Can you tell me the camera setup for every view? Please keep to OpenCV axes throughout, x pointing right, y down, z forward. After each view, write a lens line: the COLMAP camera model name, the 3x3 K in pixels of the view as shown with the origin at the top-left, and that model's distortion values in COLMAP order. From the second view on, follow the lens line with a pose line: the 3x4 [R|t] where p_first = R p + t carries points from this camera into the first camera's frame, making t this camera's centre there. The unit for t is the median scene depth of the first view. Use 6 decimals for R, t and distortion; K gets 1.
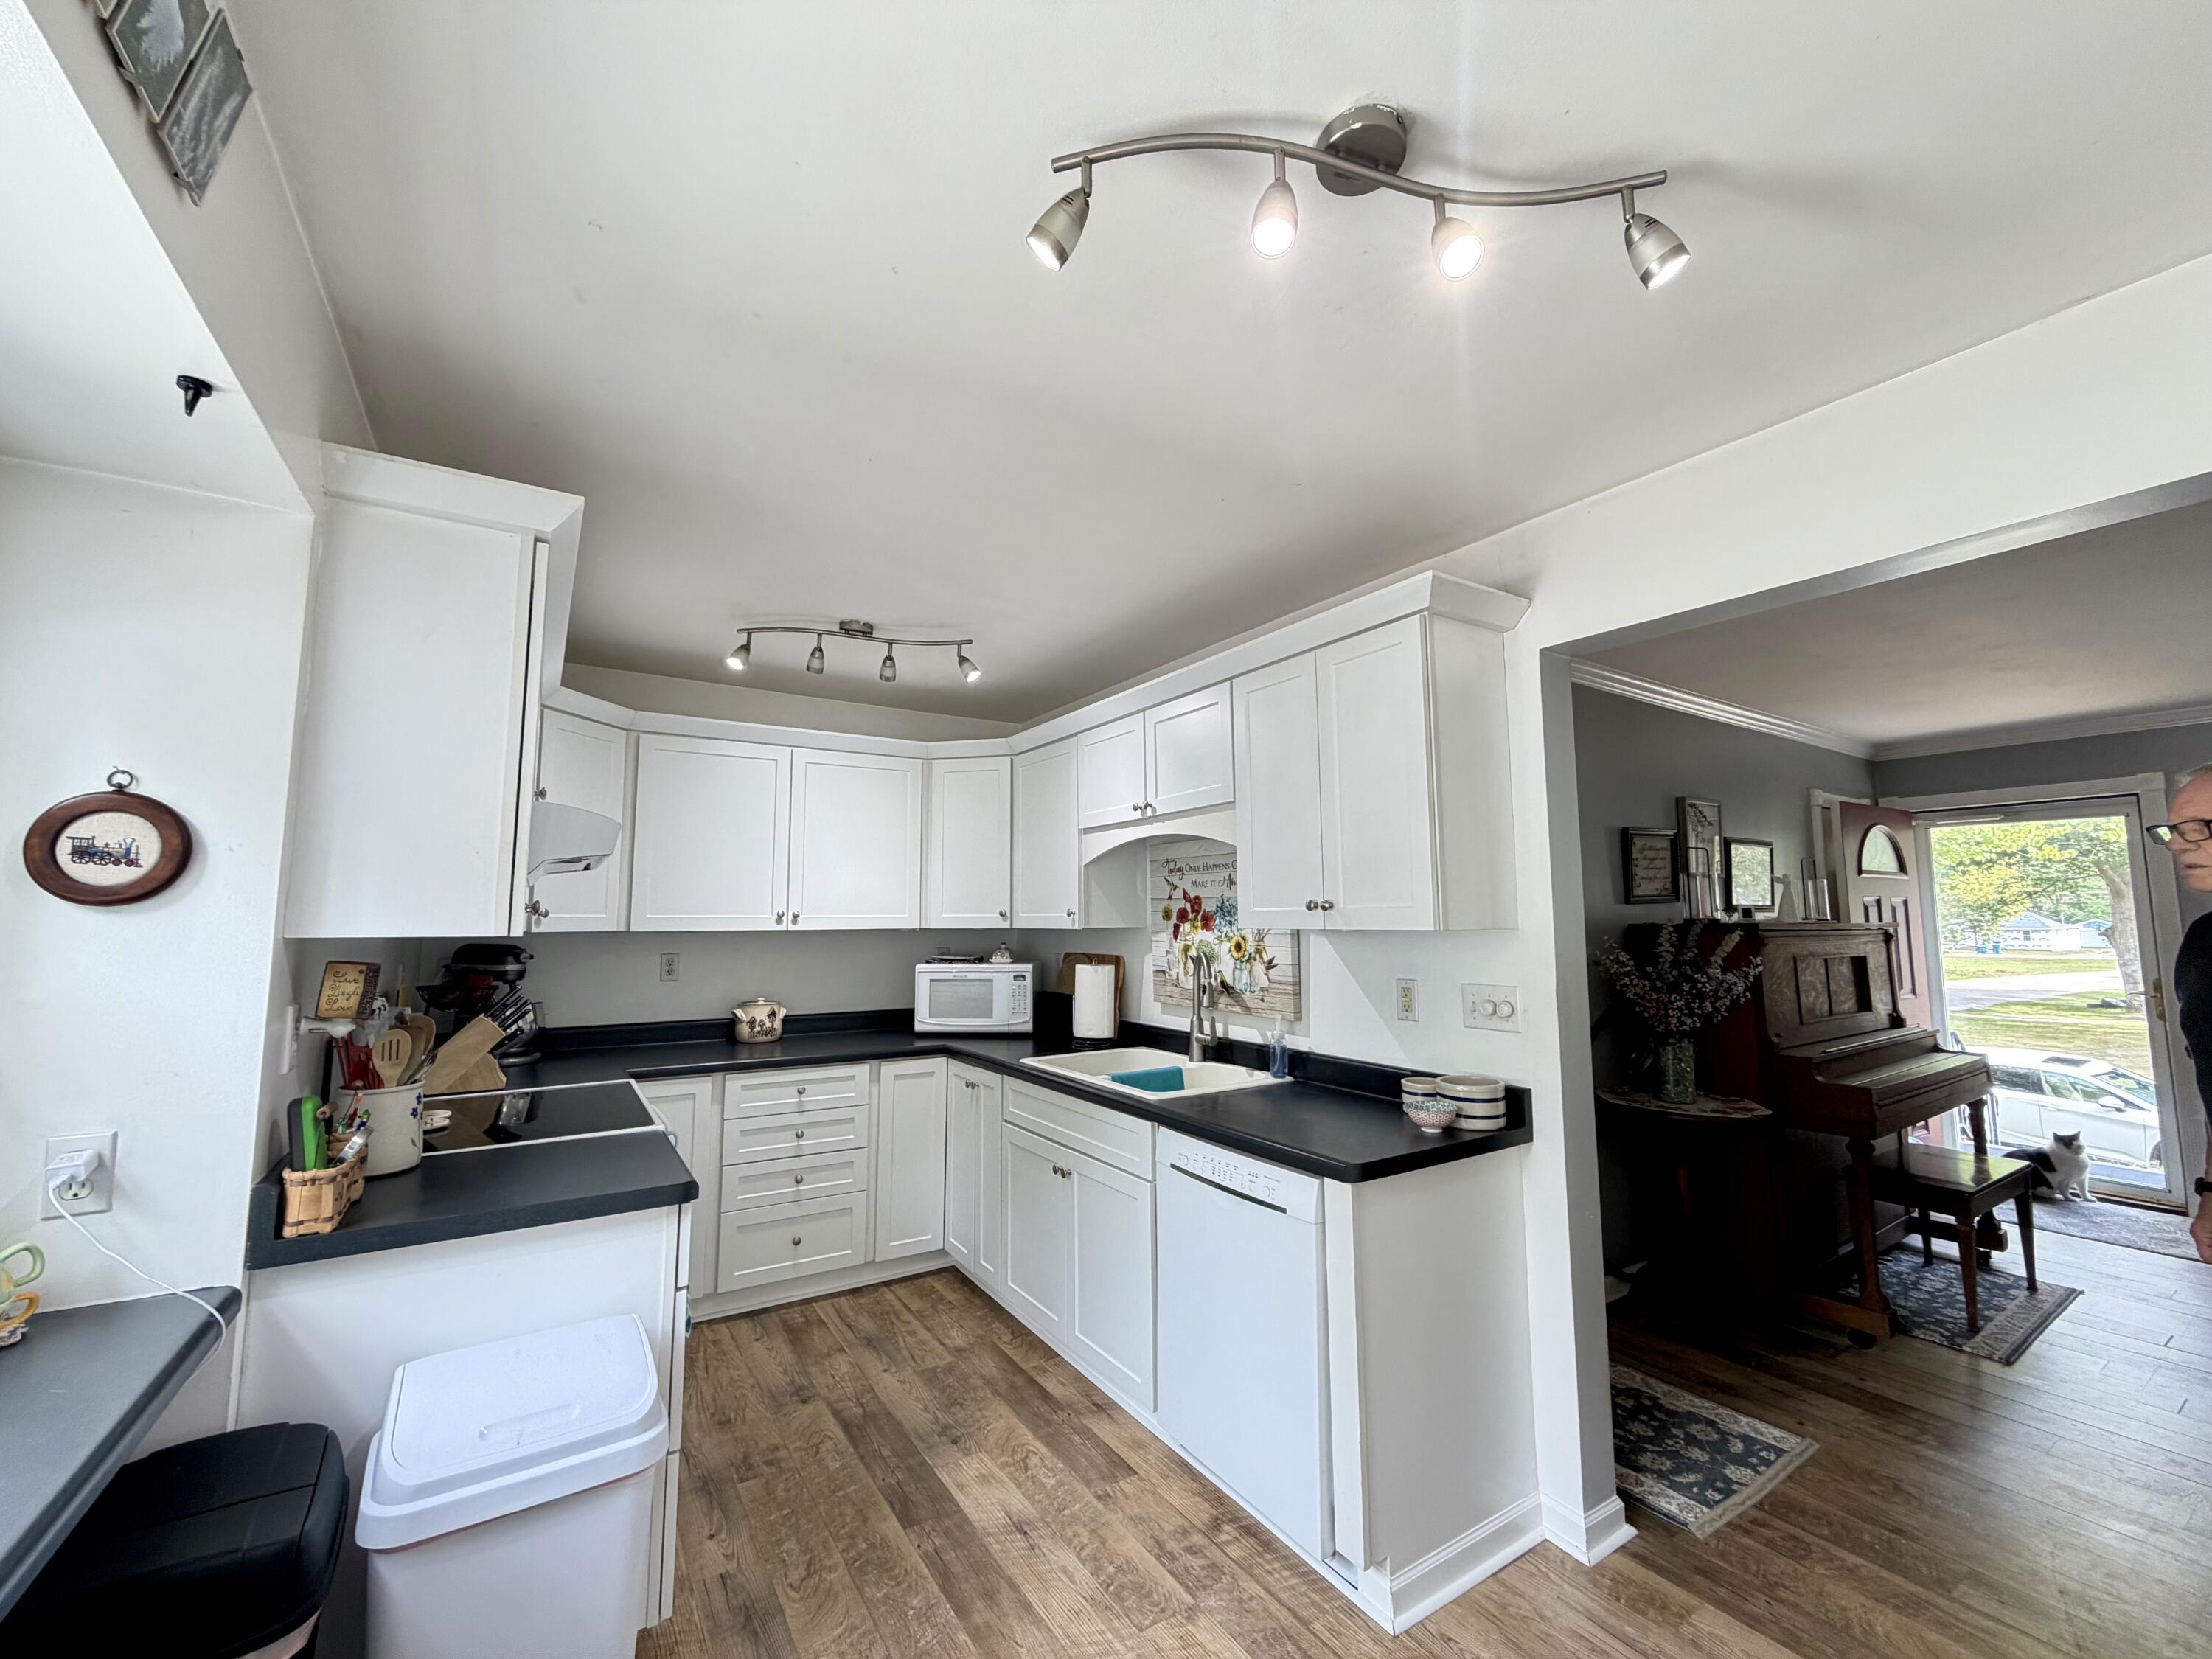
lens RADIAL K [[878.6, 0, 1094.3], [0, 878.6, 830.7], [0, 0, 1]] dist [-0.001796, 0.000063]
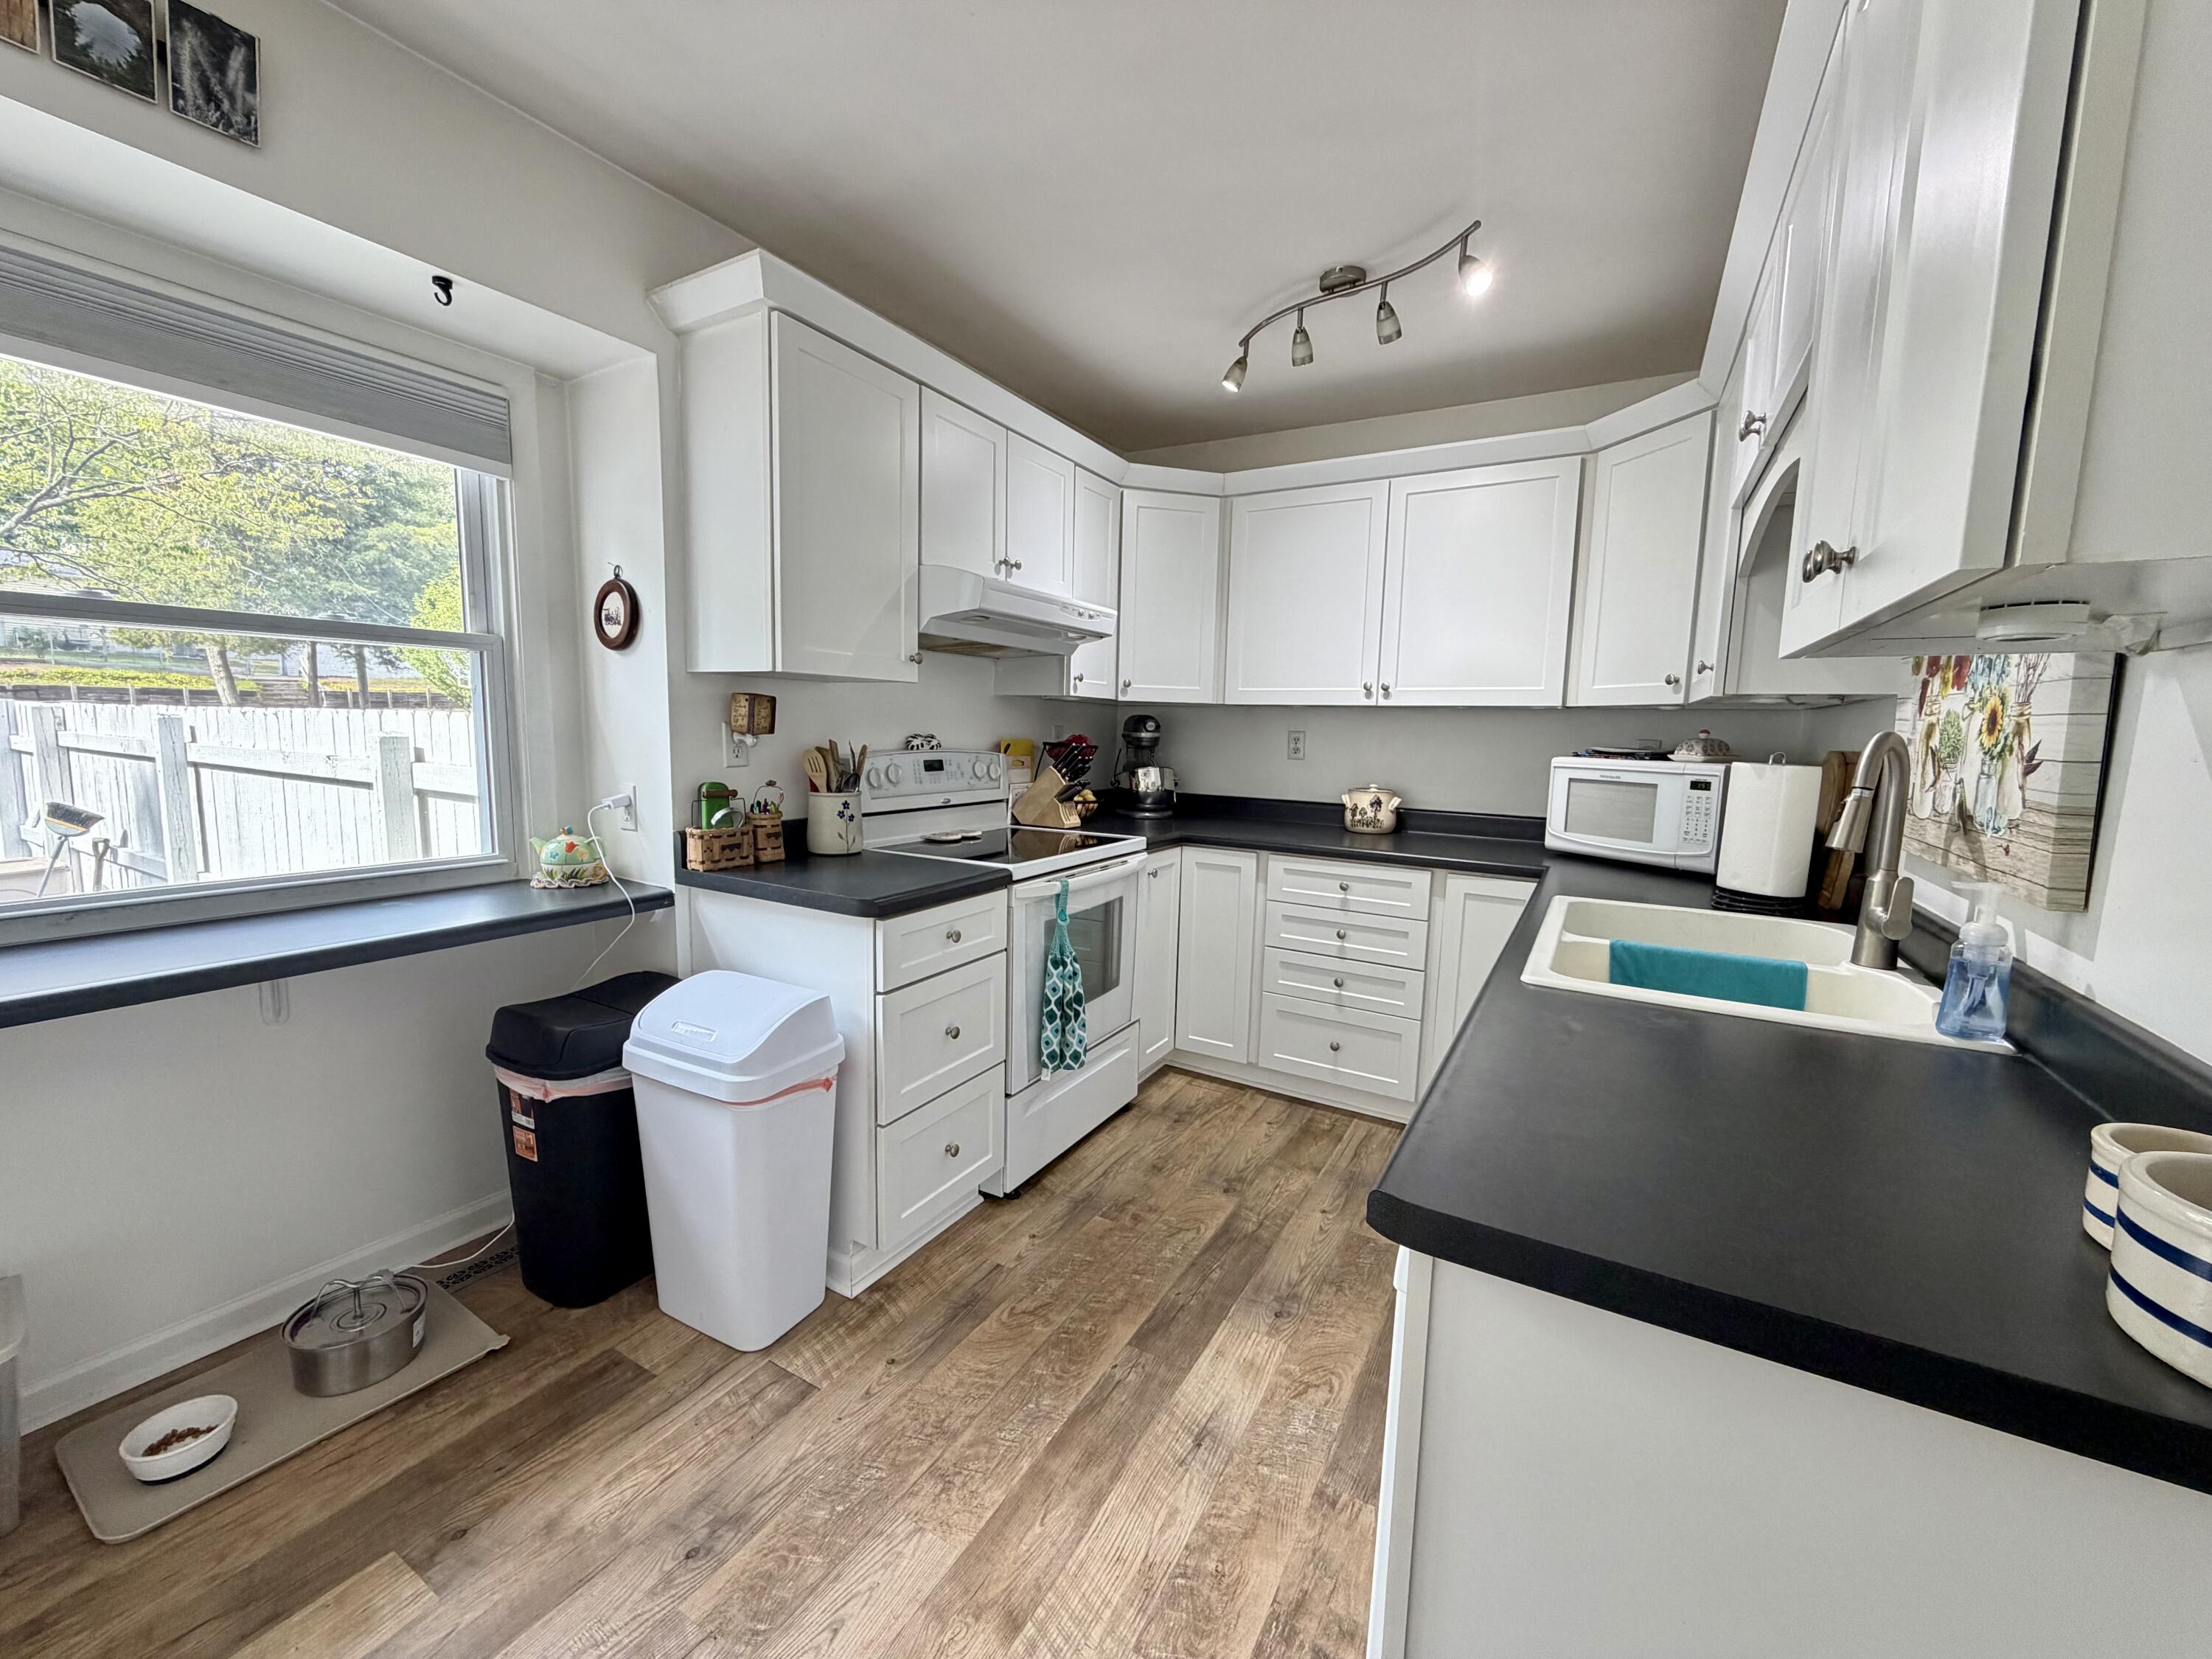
lens RADIAL K [[878.6, 0, 1107.4], [0, 878.6, 831.6], [0, 0, 1]] dist [-0.001796, 0.000063]
pose [[0.461890, 0.119397, -0.878864, 0.351293], [0.064449, 0.983760, 0.167519, 0.090083], [0.884592, -0.134017, 0.446694, 0.456102]]
